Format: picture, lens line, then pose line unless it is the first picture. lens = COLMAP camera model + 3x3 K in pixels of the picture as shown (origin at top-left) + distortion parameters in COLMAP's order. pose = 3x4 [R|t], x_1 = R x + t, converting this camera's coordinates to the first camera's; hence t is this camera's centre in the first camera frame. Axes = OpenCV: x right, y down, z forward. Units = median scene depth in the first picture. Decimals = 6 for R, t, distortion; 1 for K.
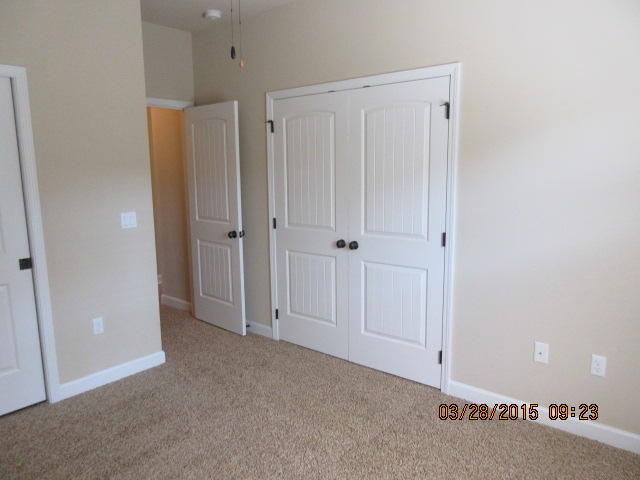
lens RADIAL K [[475.2, 0, 315.0], [0, 475.2, 240.3], [0, 0, 1]] dist [0.000303, -0.000249]
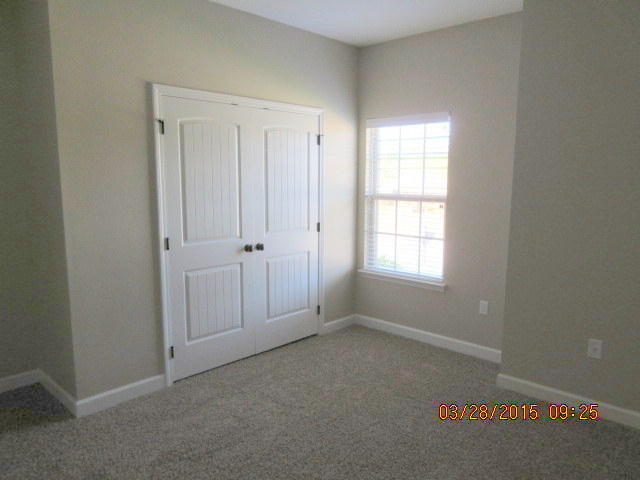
lens RADIAL K [[475.2, 0, 315.5], [0, 475.2, 239.3], [0, 0, 1]] dist [0.000303, -0.000249]
pose [[0.051847, -0.126186, 0.990651, -0.898874], [0.142640, 0.982750, 0.117714, -0.105354], [-0.988416, 0.135203, 0.068952, 0.694316]]
